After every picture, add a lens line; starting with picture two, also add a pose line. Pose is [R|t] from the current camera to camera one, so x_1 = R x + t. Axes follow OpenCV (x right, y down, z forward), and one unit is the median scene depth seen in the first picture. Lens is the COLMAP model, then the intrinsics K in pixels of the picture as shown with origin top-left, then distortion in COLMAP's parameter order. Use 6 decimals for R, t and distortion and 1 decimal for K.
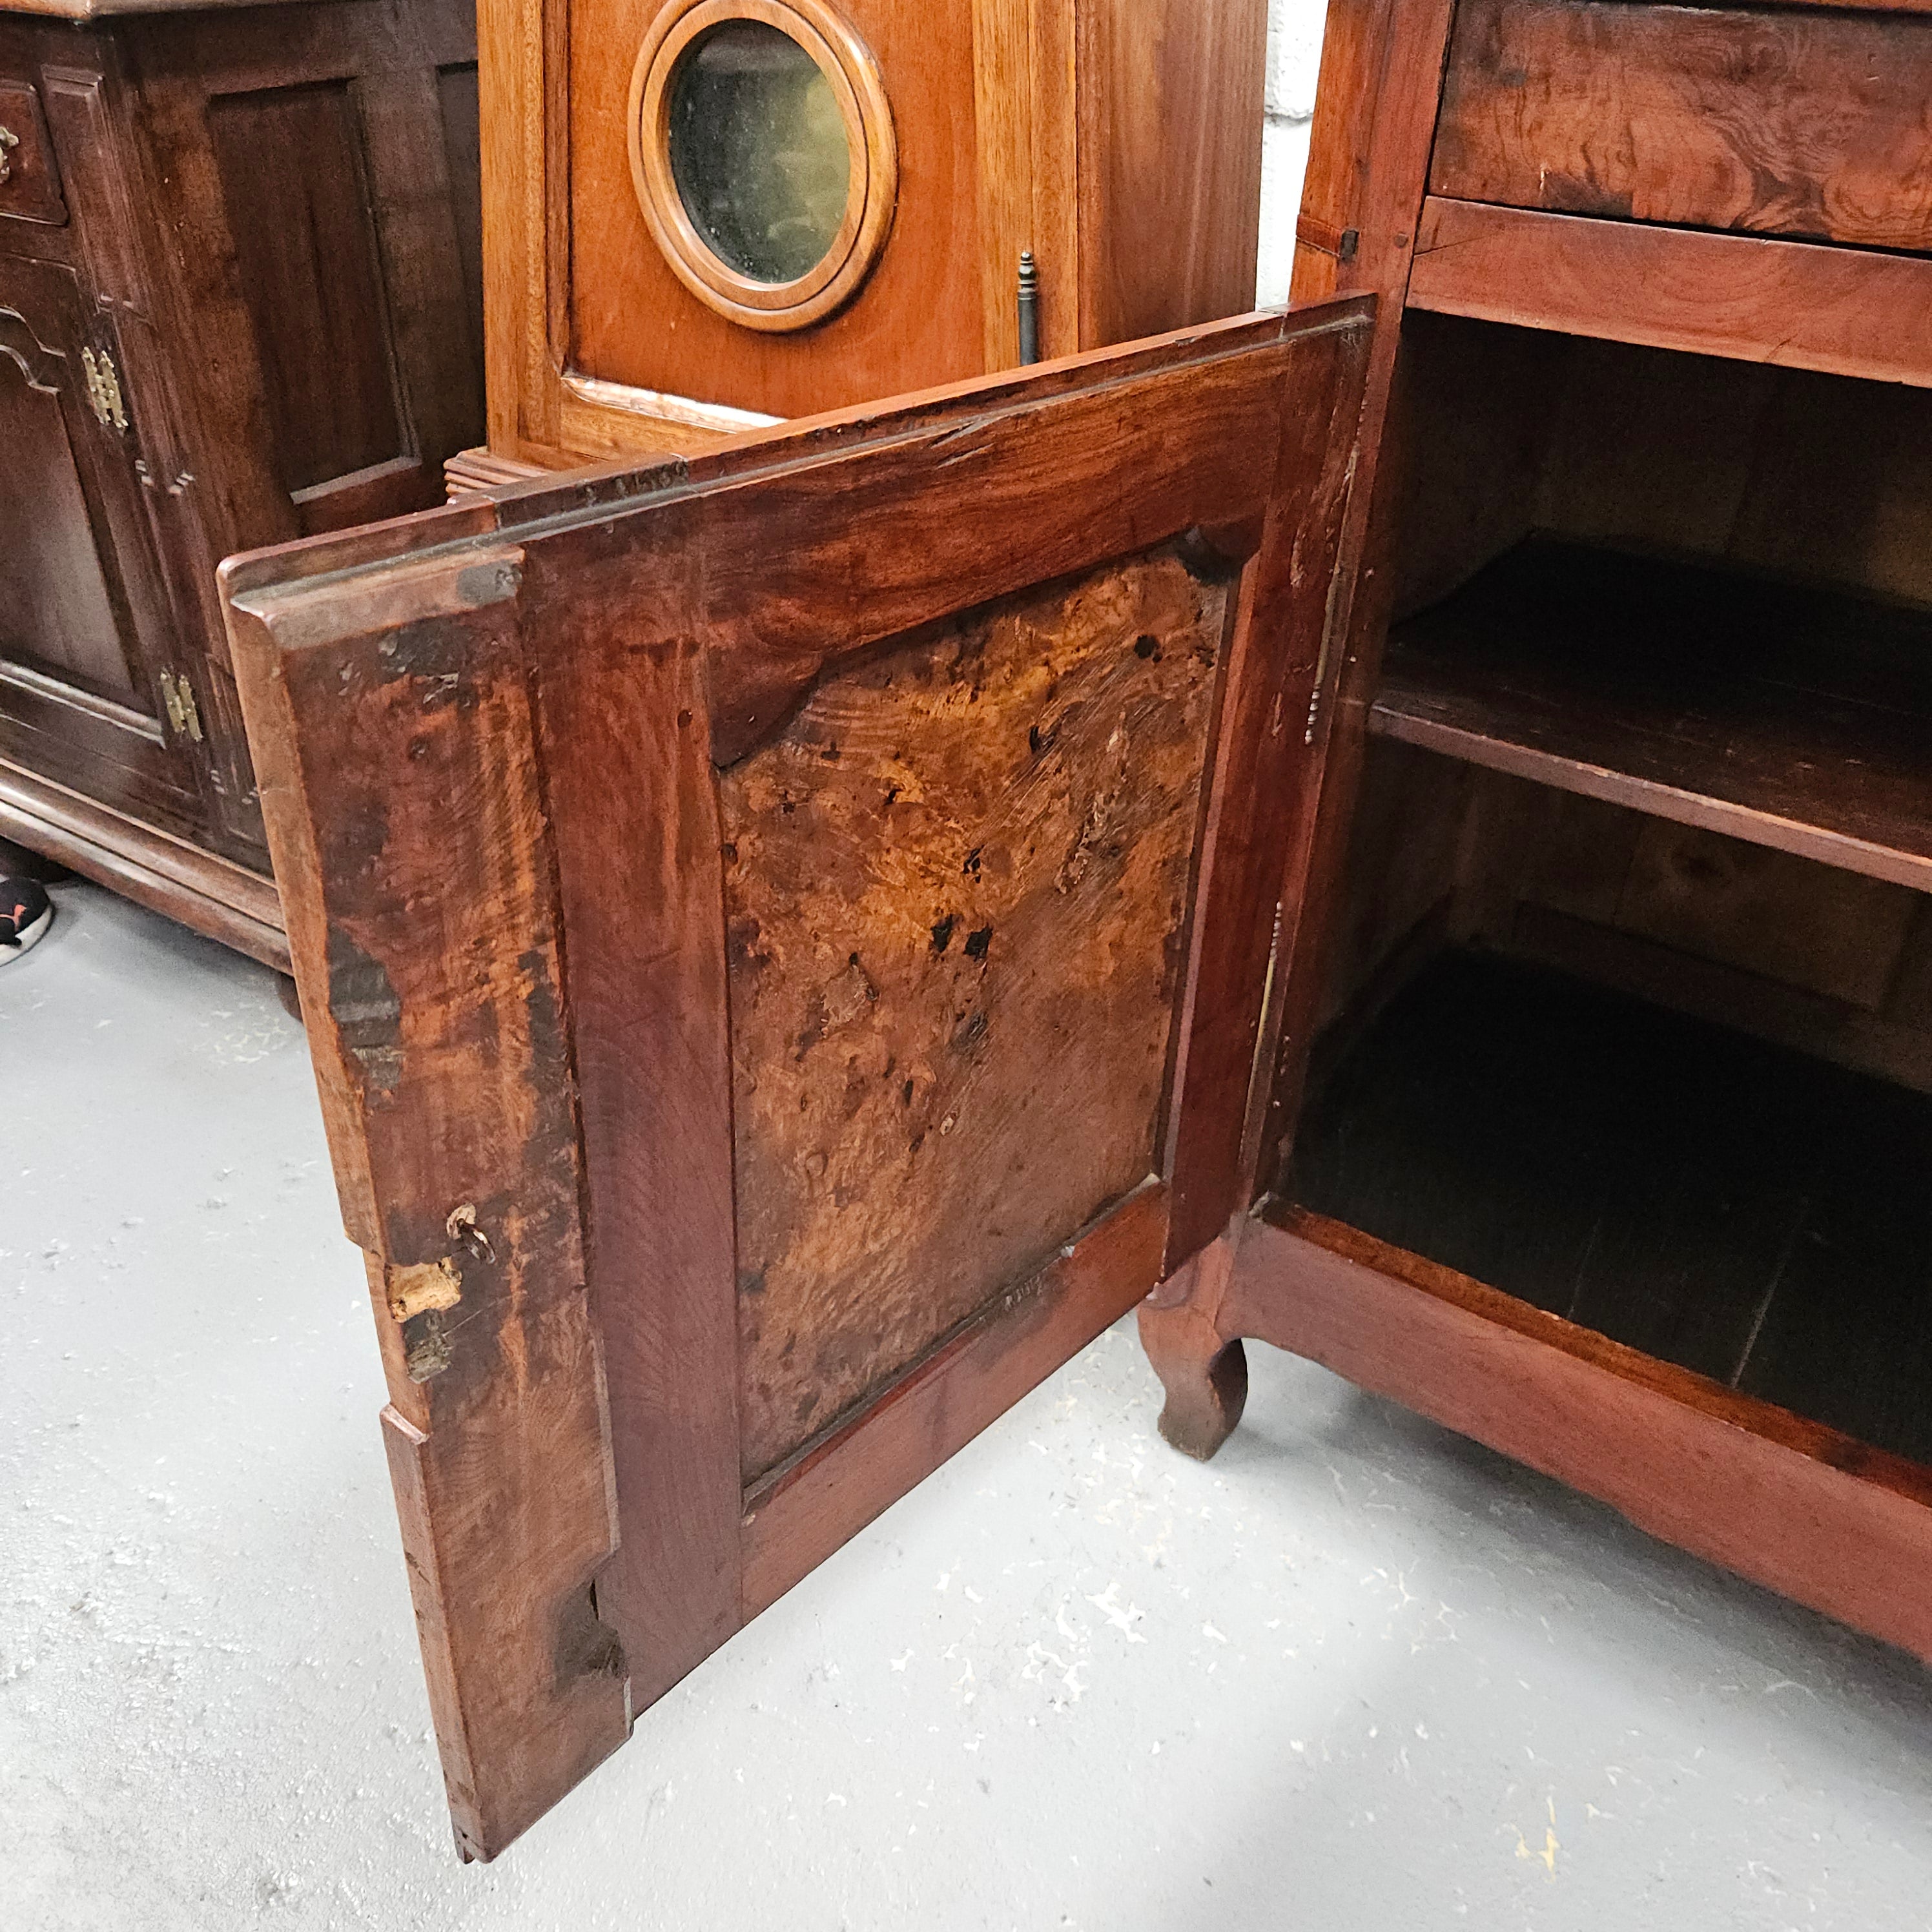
lens RADIAL K [[1760.3, 0, 931.9], [0, 1760.3, 951.0], [0, 0, 1]] dist [0.034604, 0.000000]
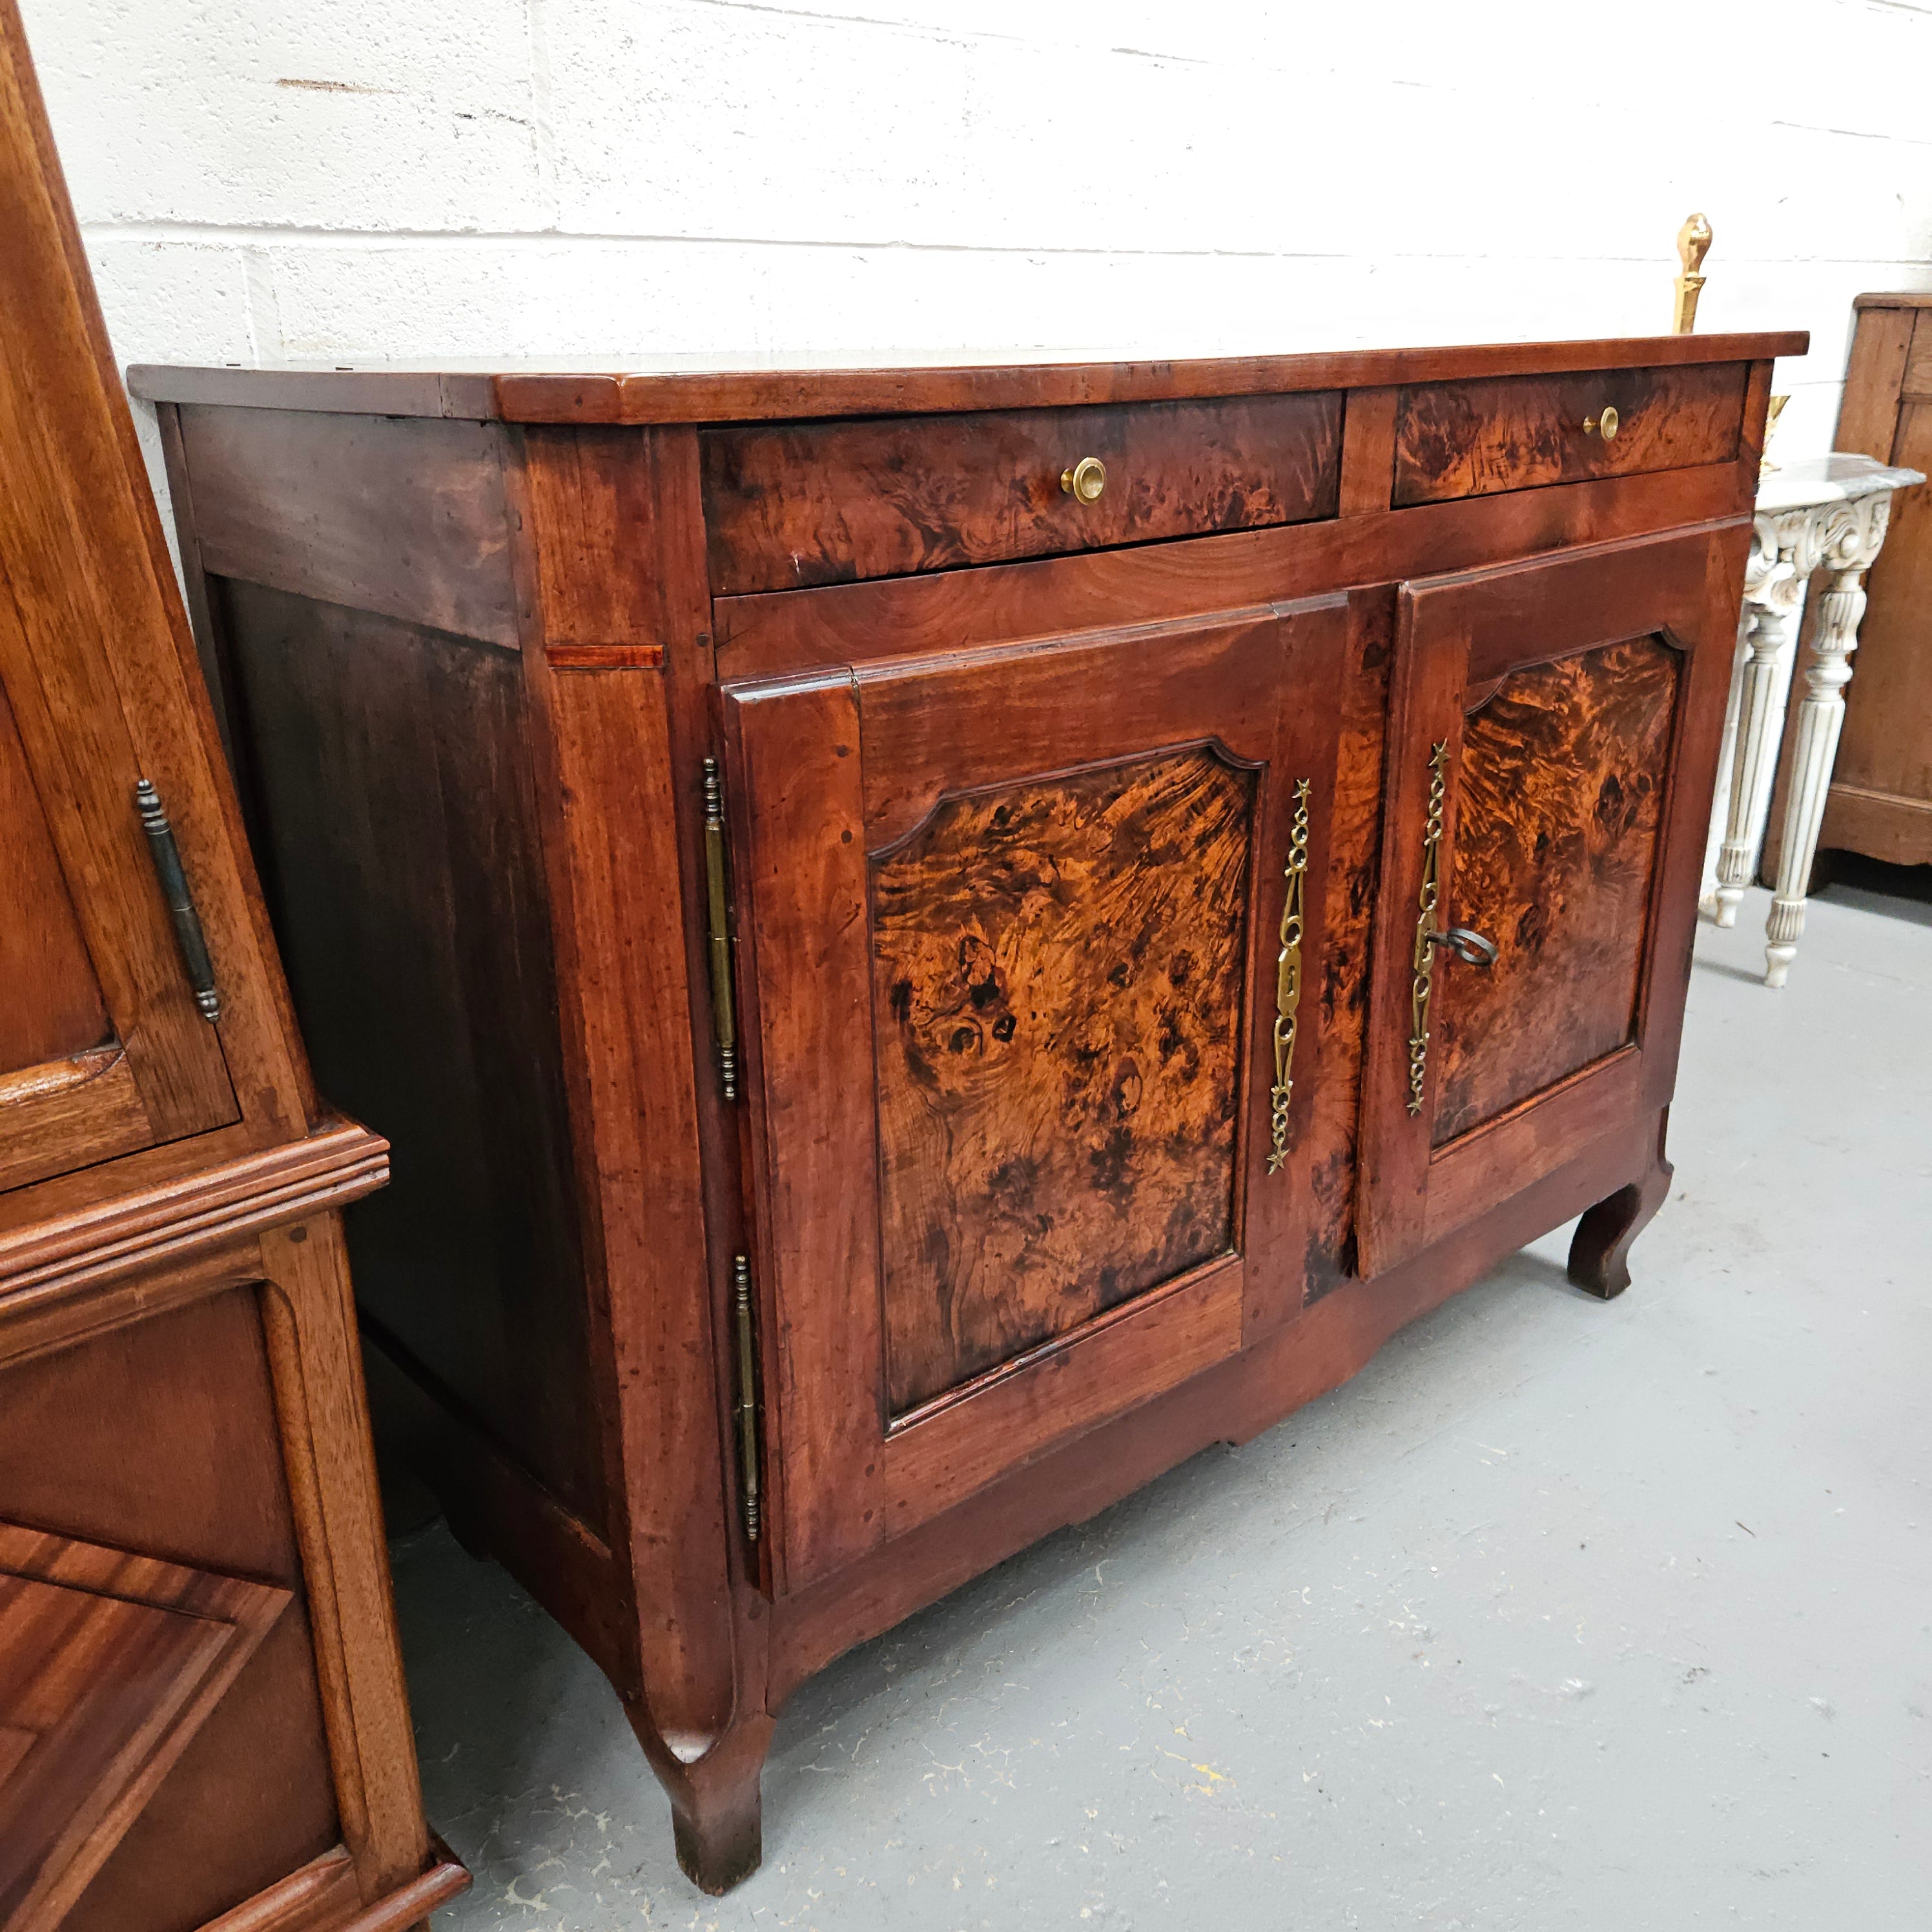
lens RADIAL K [[1760.3, 0, 954.9], [0, 1760.3, 946.8], [0, 0, 1]] dist [0.034604, 0.000000]
pose [[0.259015, -0.370241, 0.892095, -0.762287], [0.509857, 0.836859, 0.199282, -0.402367], [-0.820339, 0.403224, 0.405529, 0.545056]]
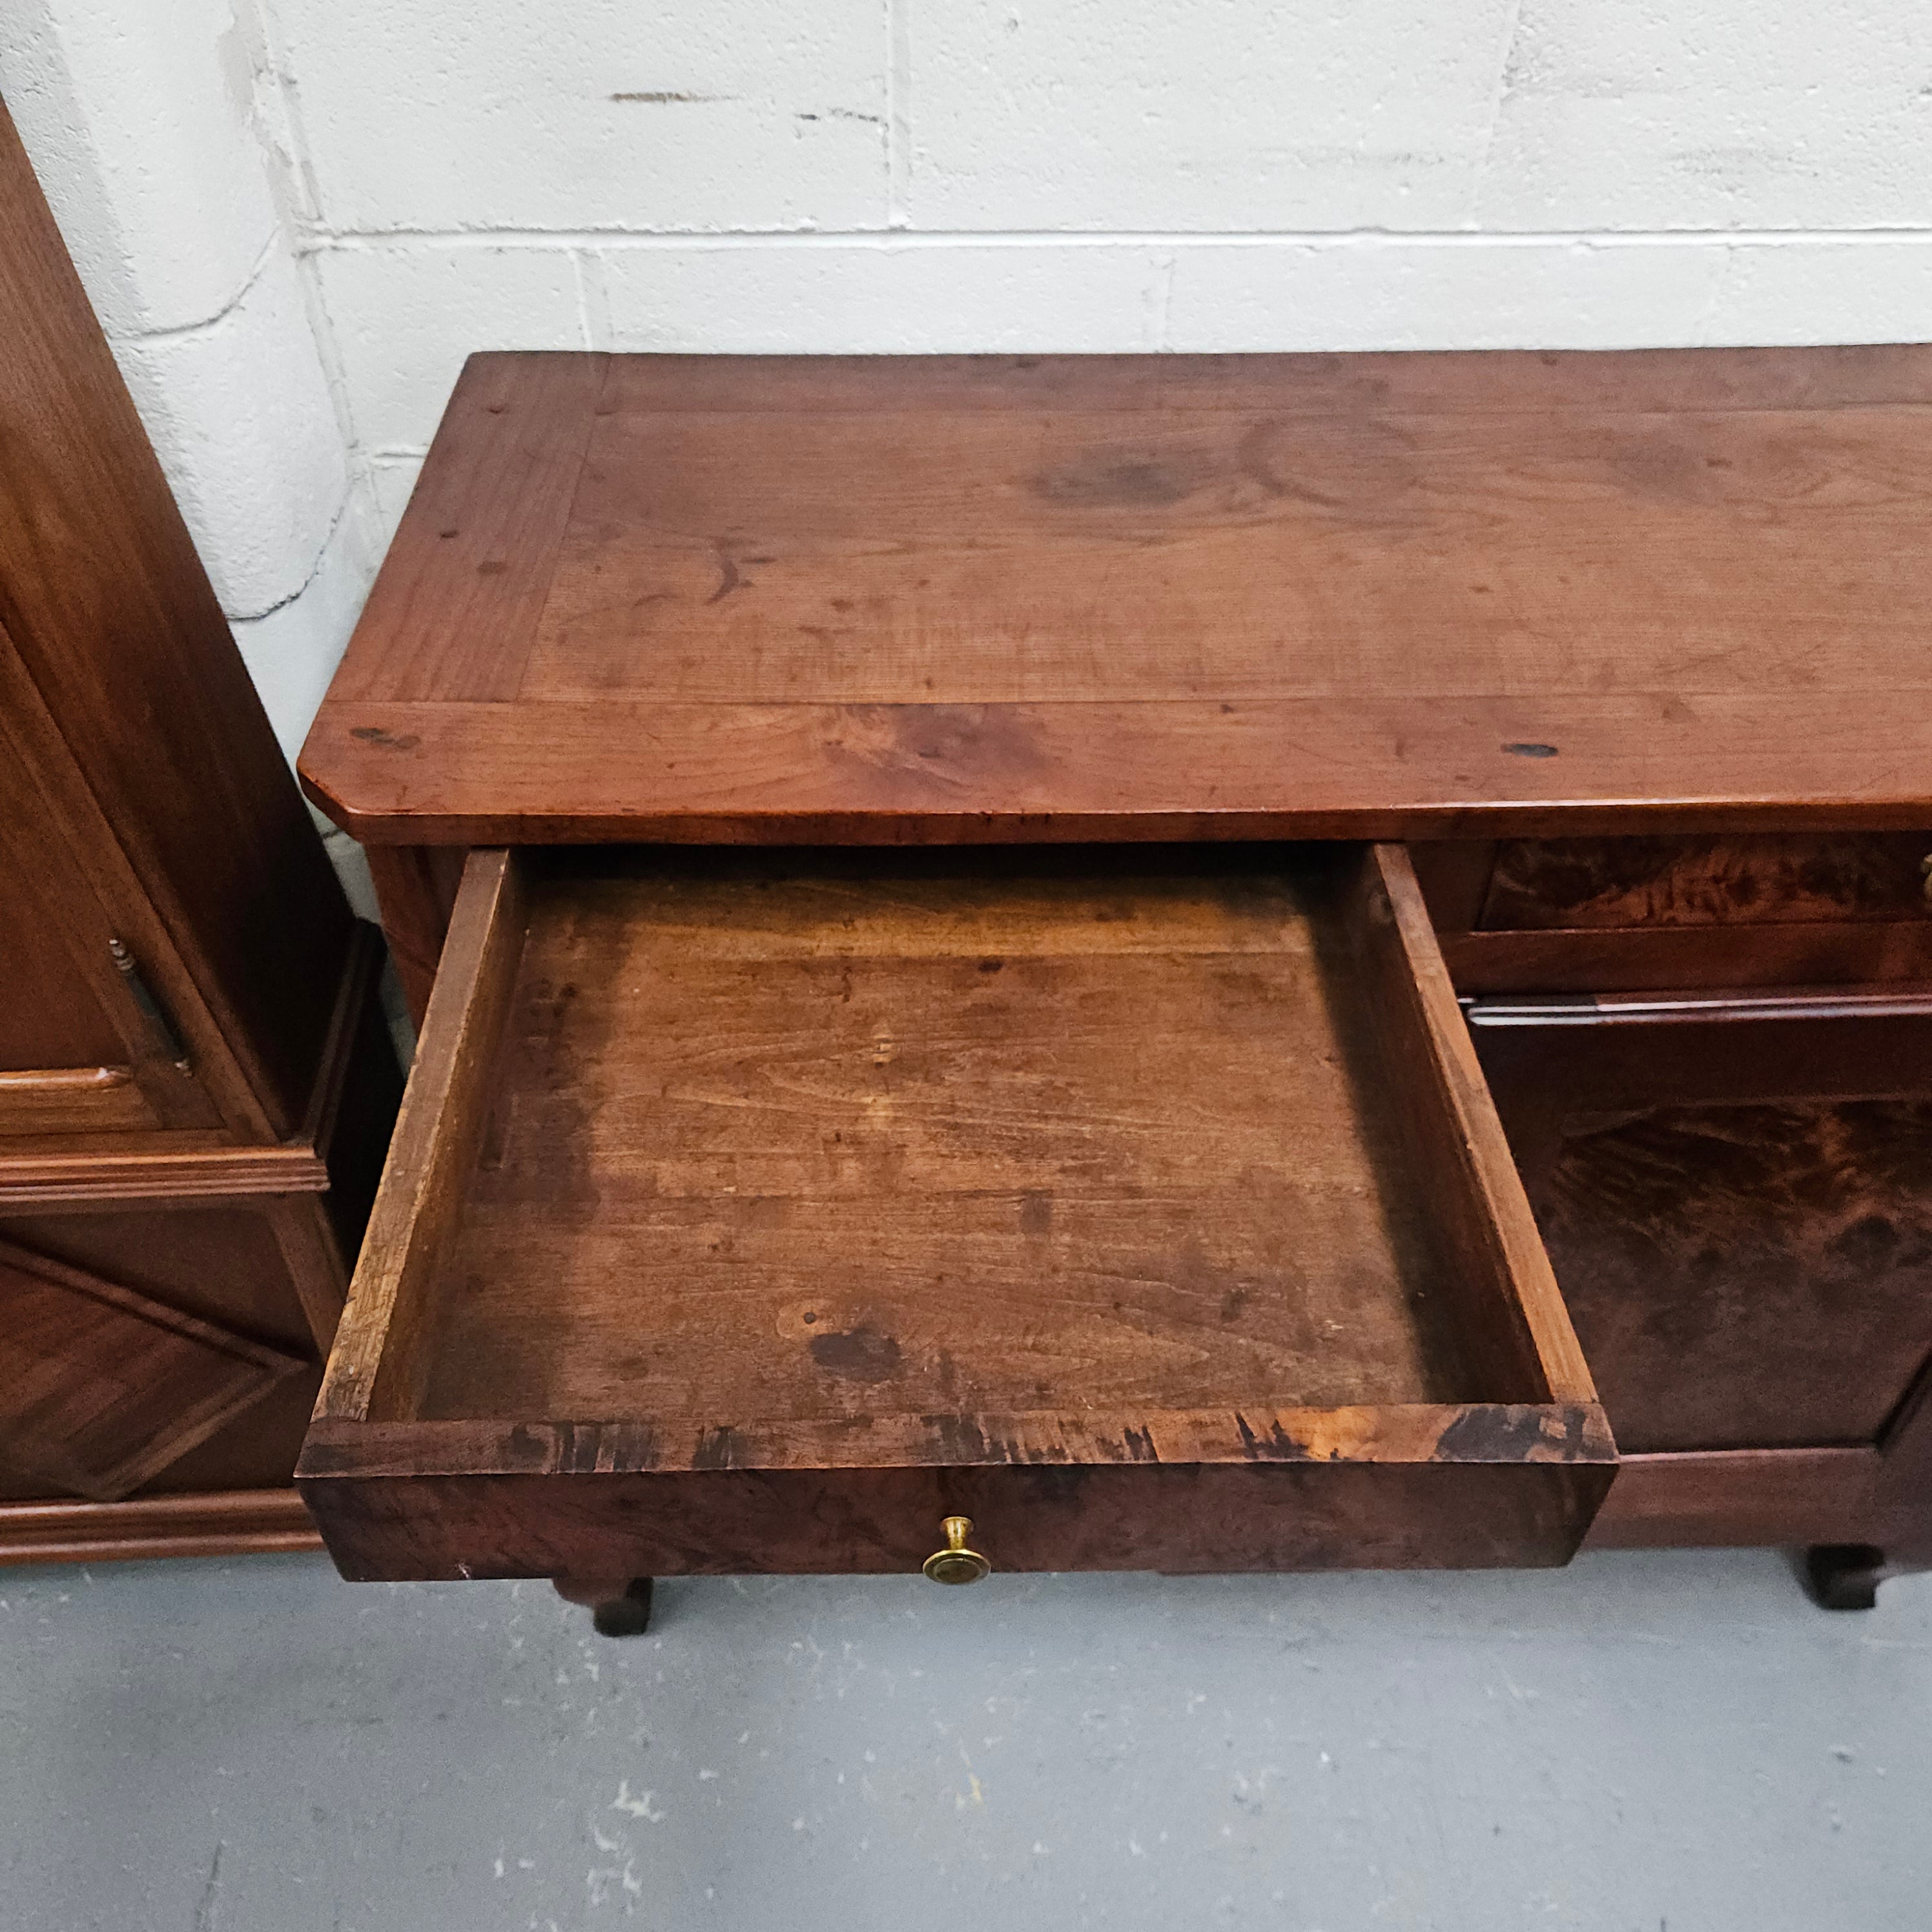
lens RADIAL K [[1760.3, 0, 933.3], [0, 1760.3, 970.5], [0, 0, 1]] dist [0.034604, 0.000000]
pose [[0.811103, -0.420613, 0.406444, 0.016910], [0.321591, 0.901127, 0.290773, -0.693213], [-0.488560, -0.105138, 0.866173, -0.218640]]
